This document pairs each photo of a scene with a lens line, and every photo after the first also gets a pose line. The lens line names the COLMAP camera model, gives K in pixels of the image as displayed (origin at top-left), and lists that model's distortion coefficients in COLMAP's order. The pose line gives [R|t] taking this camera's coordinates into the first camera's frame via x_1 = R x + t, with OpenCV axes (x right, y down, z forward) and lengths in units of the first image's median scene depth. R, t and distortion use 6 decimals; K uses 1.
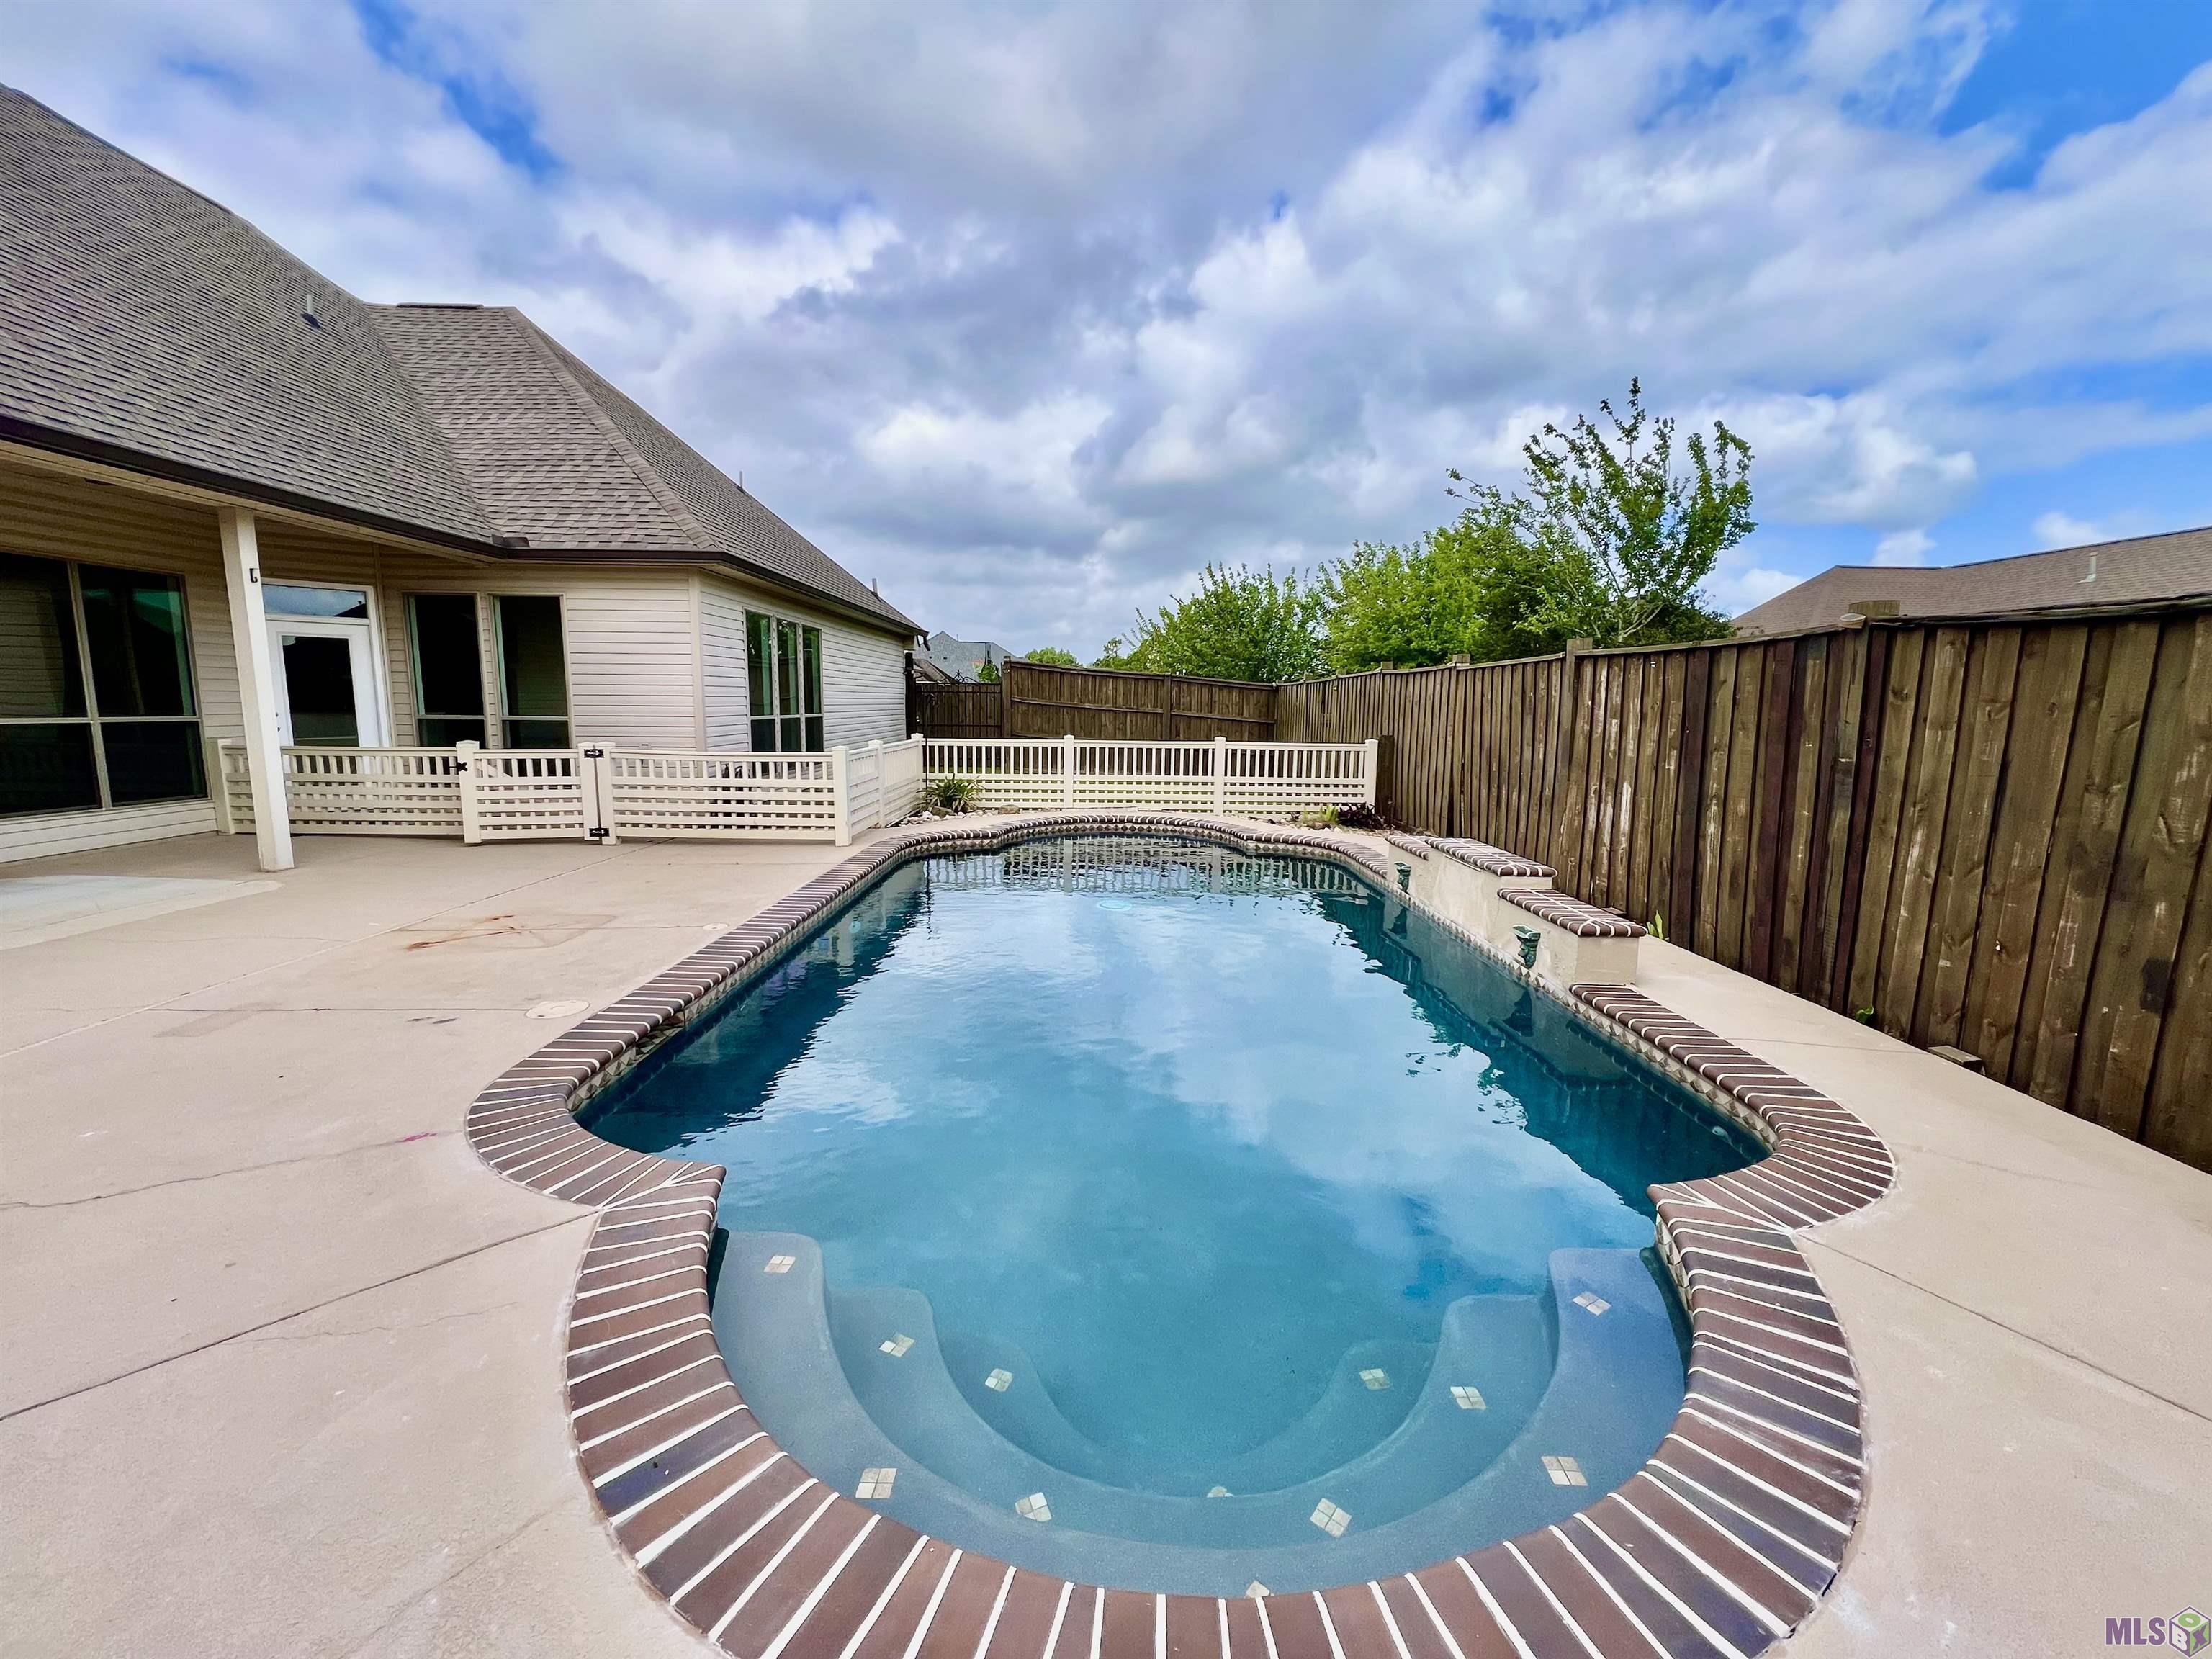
lens RADIAL K [[885.6, 0, 1102.3], [0, 885.6, 833.6], [0, 0, 1]] dist [-0.000157, -0.000625]
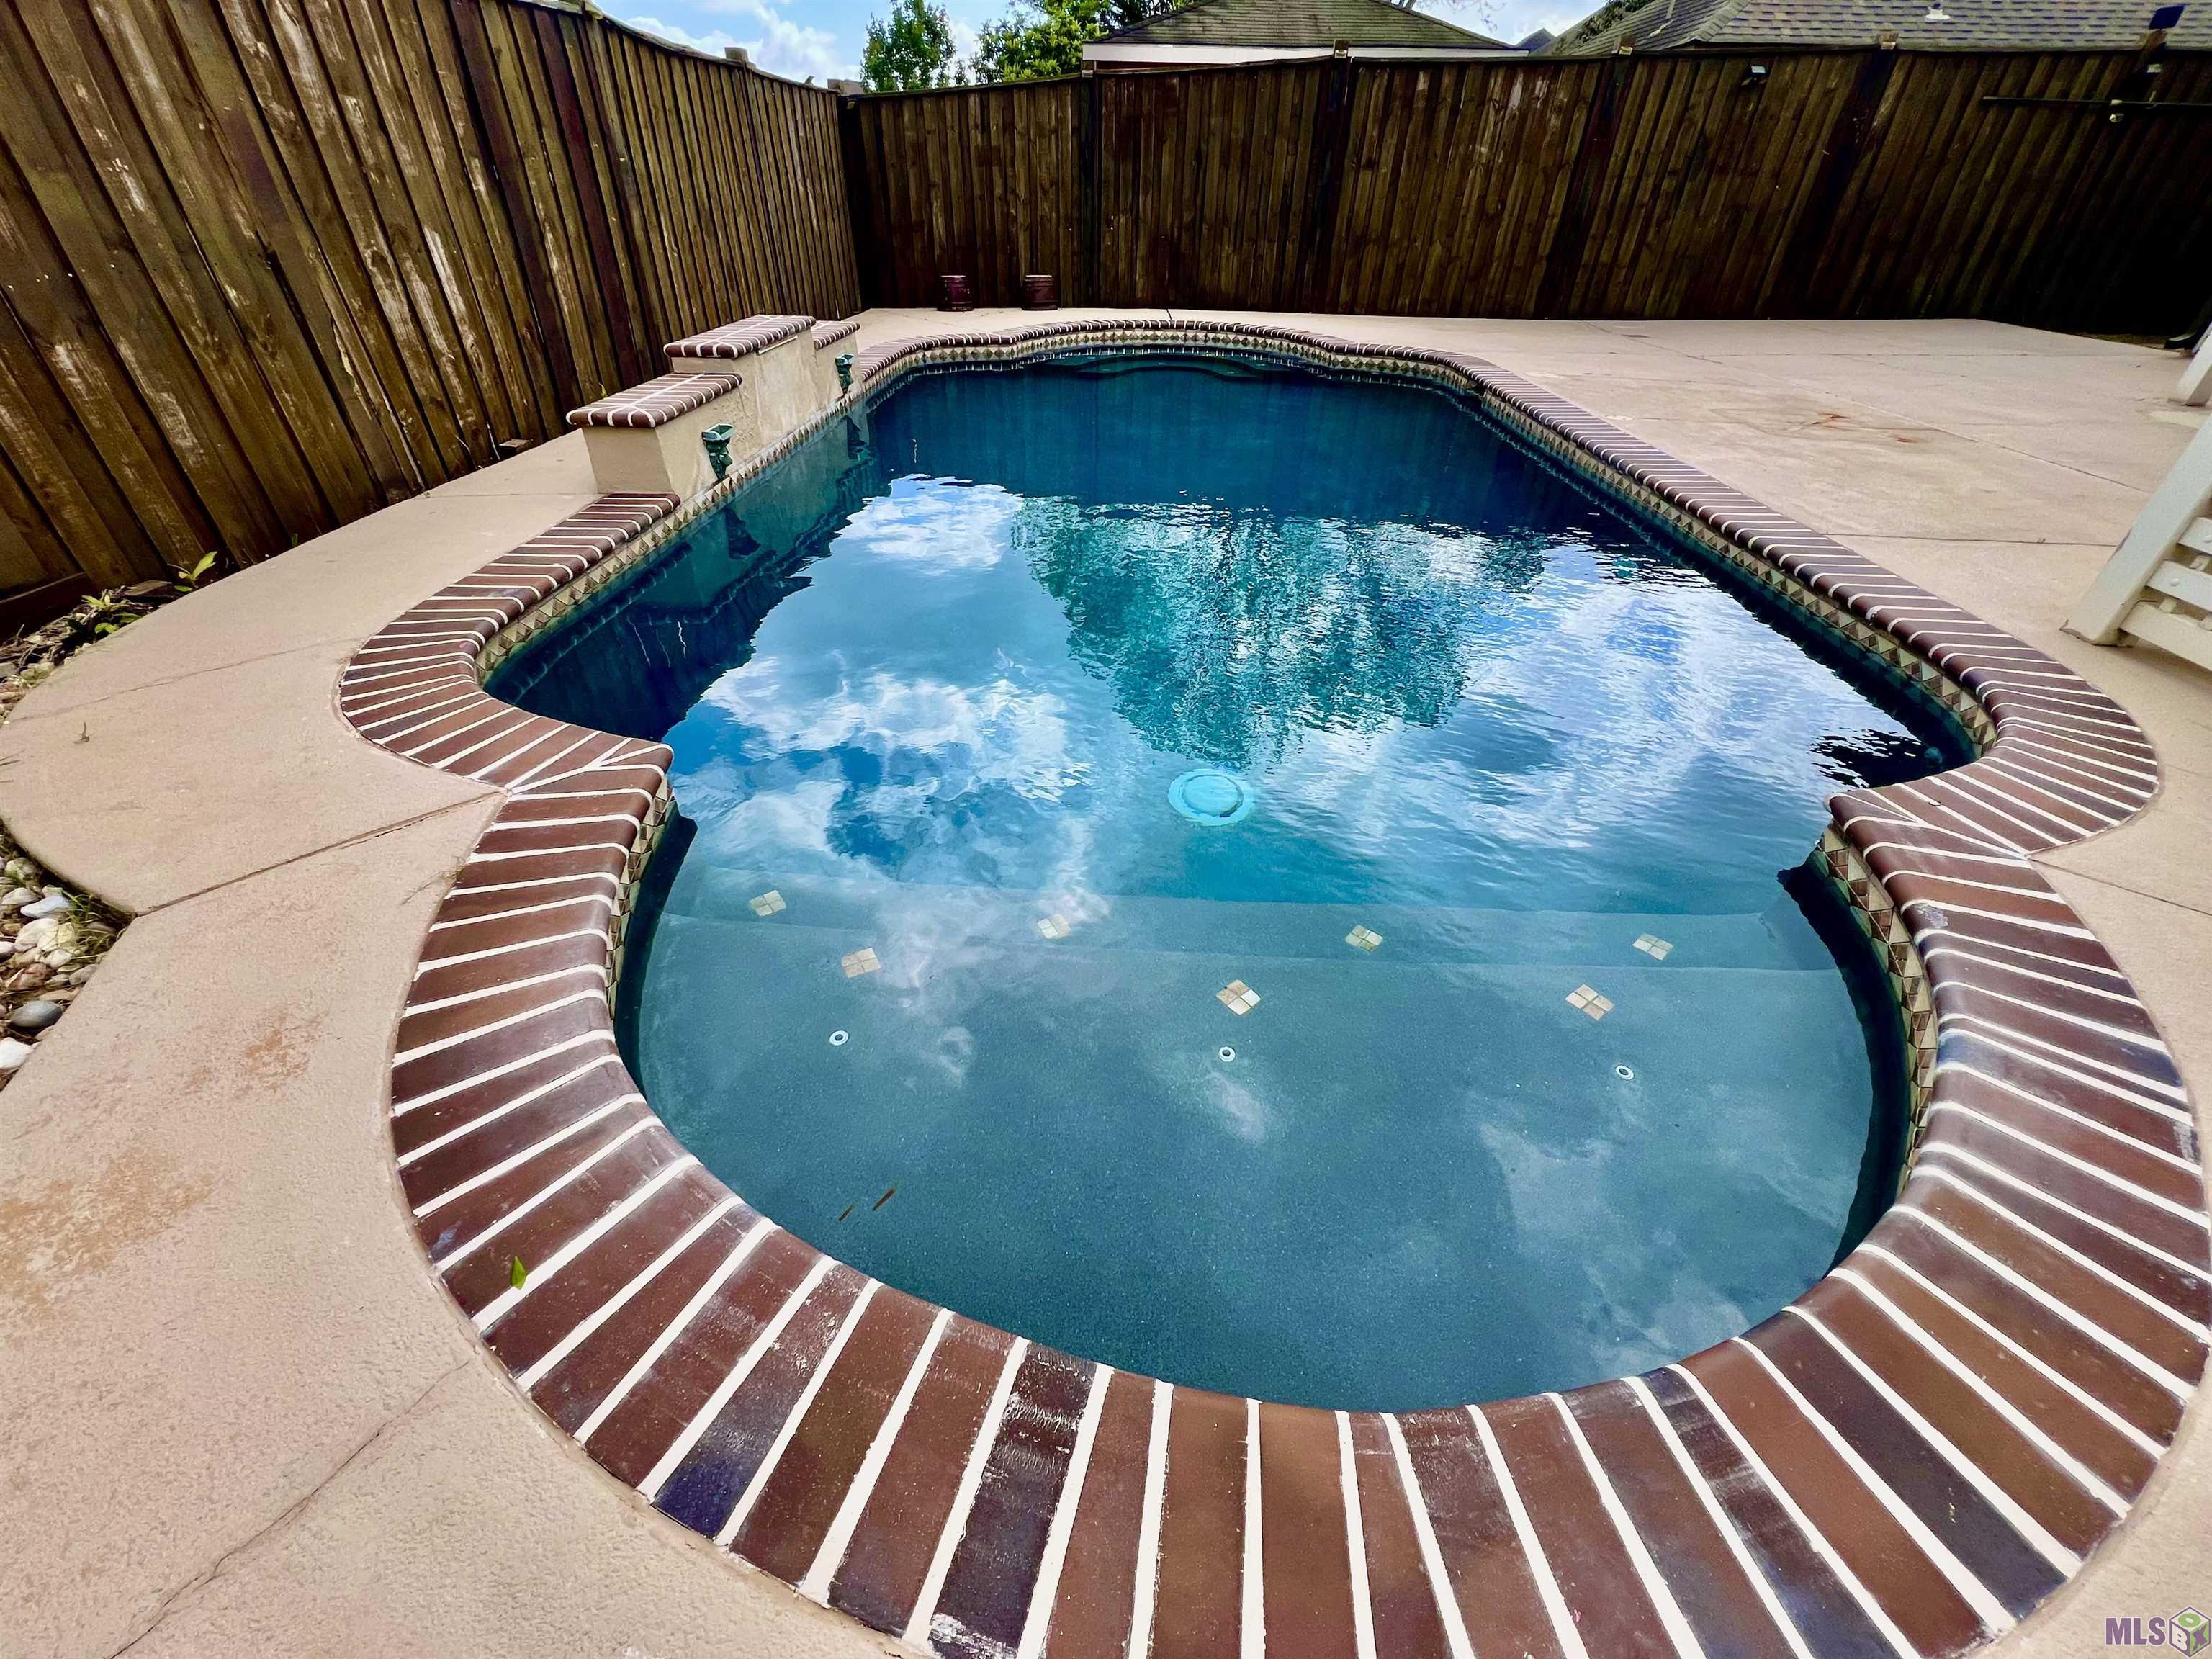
lens RADIAL K [[885.6, 0, 1087.3], [0, 885.6, 816.3], [0, 0, 1]] dist [-0.000157, -0.000625]
pose [[-0.997971, -0.054069, 0.033611, 0.057573], [-0.015726, 0.720937, 0.692822, -0.144058], [-0.061691, 0.690888, -0.720324, 1.243831]]
